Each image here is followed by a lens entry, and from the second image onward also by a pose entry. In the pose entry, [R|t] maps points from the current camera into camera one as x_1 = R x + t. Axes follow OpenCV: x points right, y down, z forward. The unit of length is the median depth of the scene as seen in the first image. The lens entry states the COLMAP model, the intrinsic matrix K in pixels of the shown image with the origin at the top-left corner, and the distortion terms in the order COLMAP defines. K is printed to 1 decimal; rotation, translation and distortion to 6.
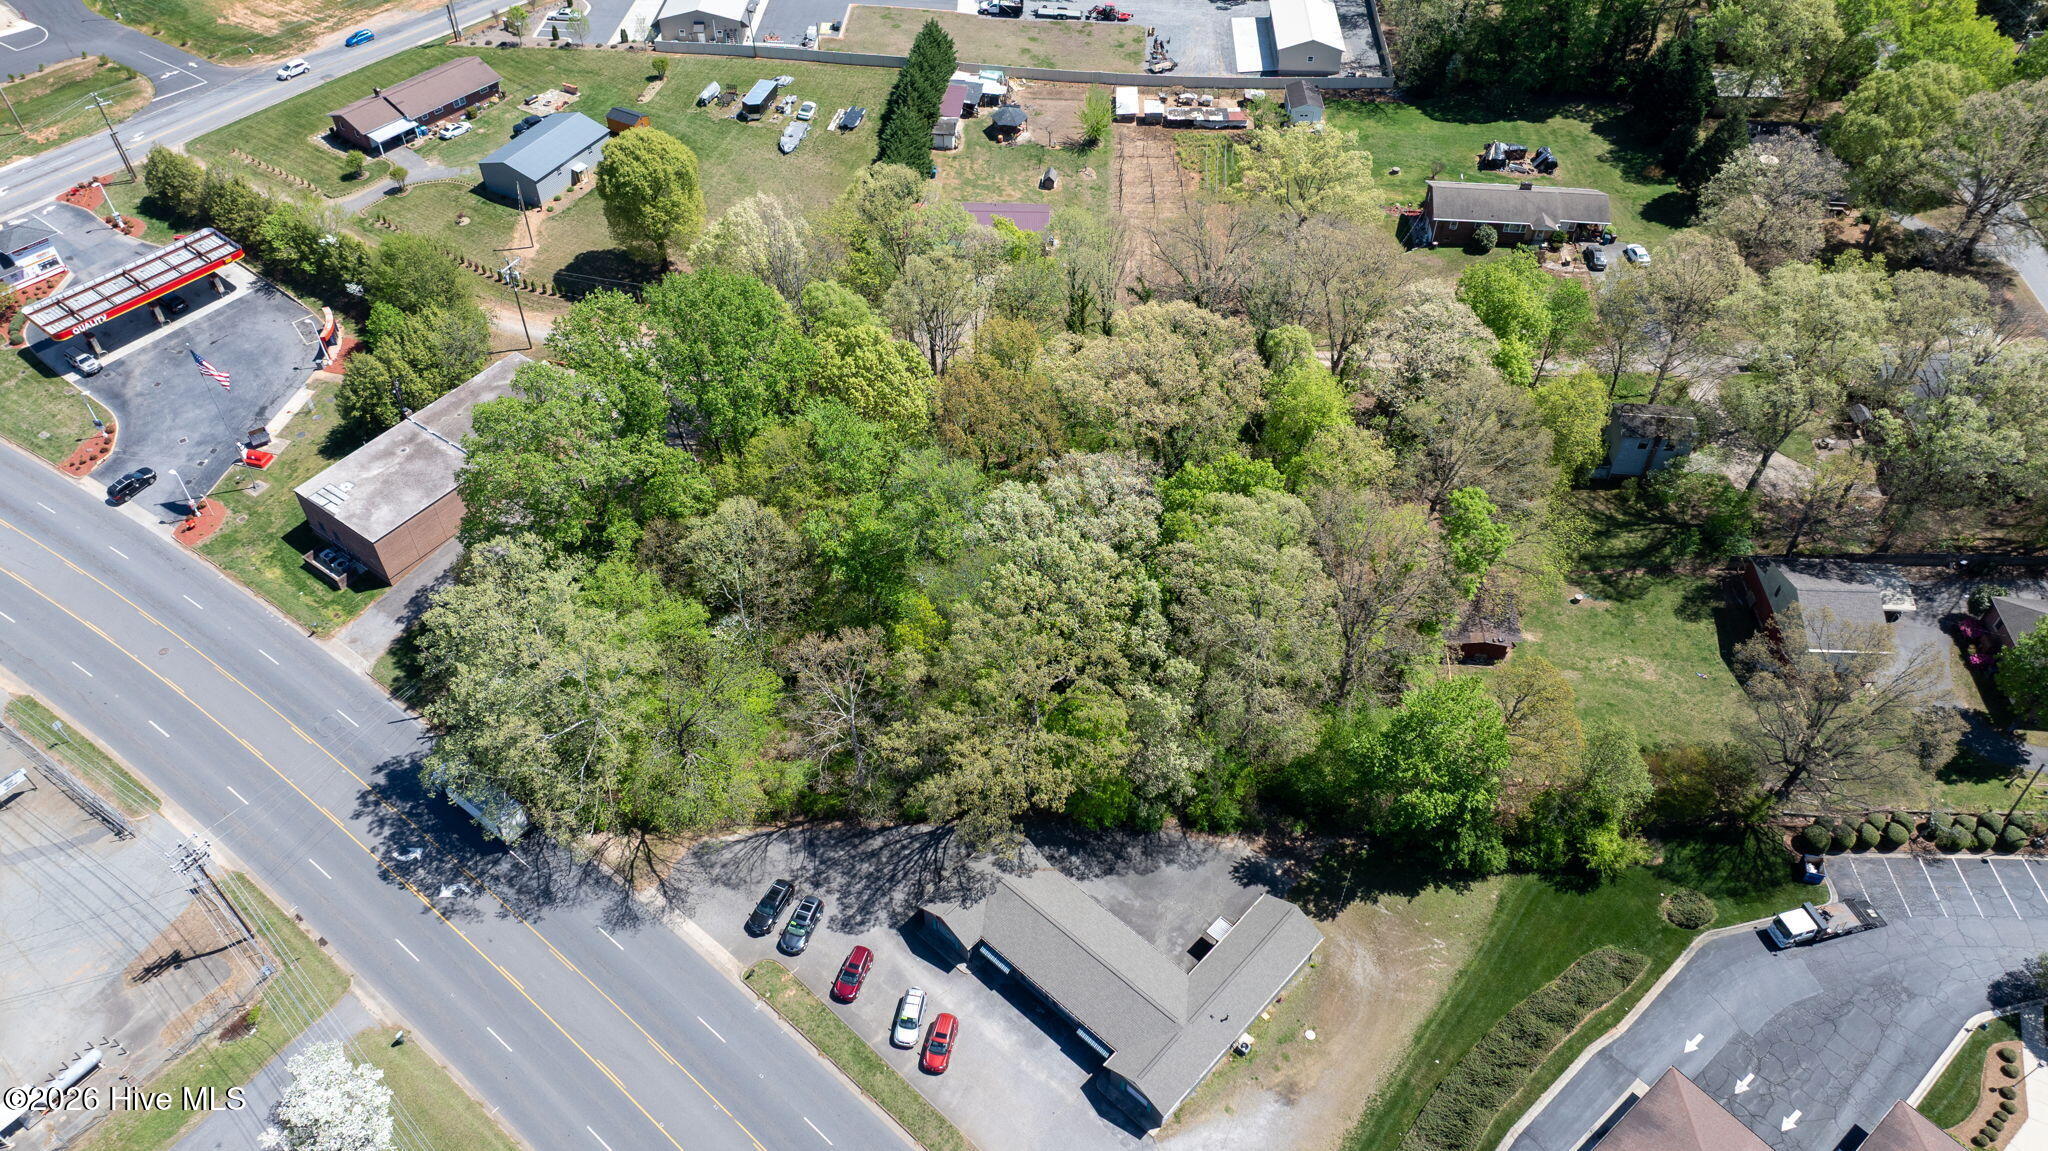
lens RADIAL K [[1434.9, 0, 1027.4], [0, 1434.9, 581.1], [0, 0, 1]] dist [-0.036939, 0.036043]
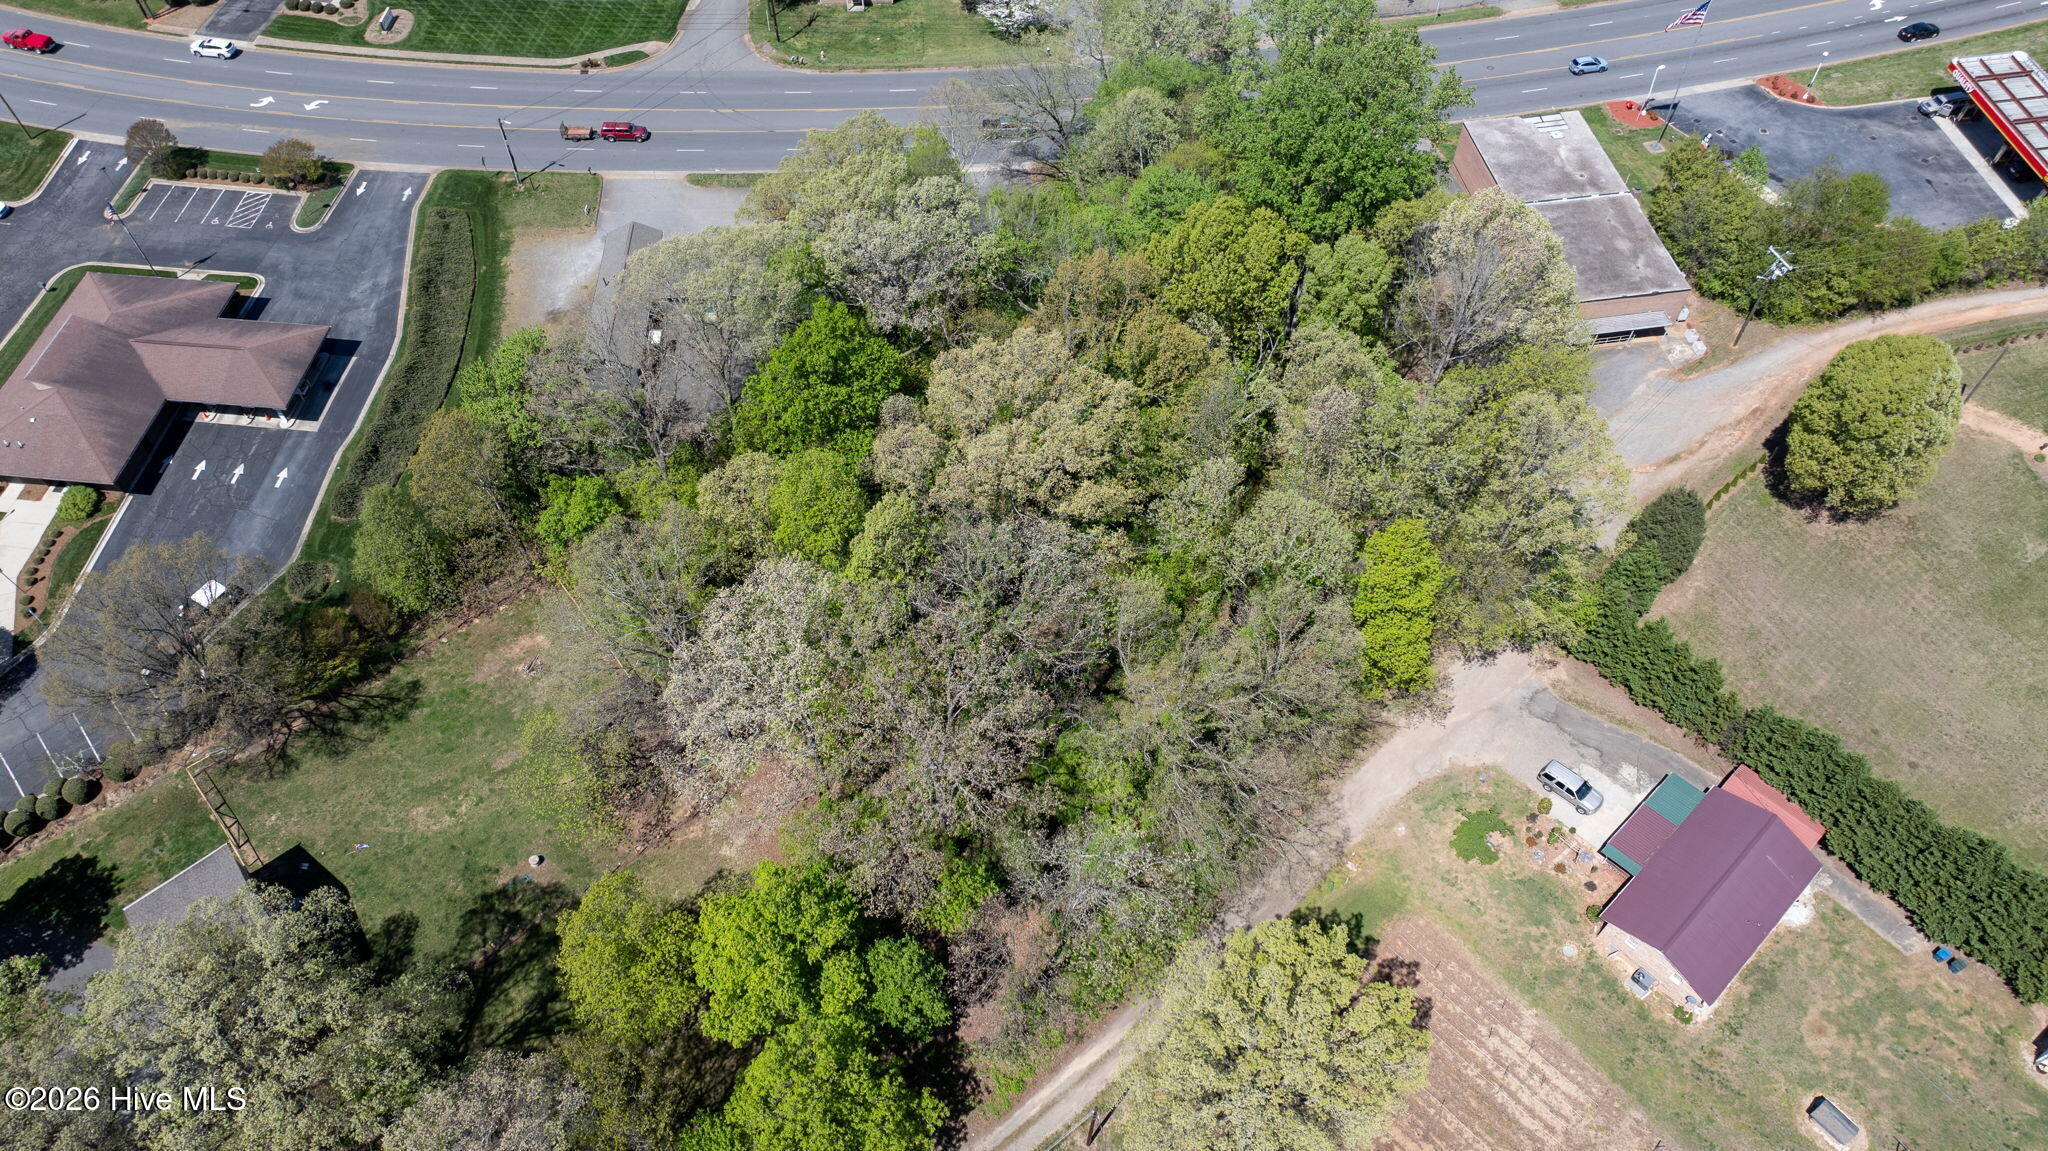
lens RADIAL K [[1434.9, 0, 1028.0], [0, 1434.9, 563.1], [0, 0, 1]] dist [-0.036939, 0.036043]
pose [[-0.709455, 0.566313, -0.419479, 0.451113], [-0.500251, 0.014588, 0.865757, -0.831971], [0.496409, 0.824061, 0.272950, 0.830436]]
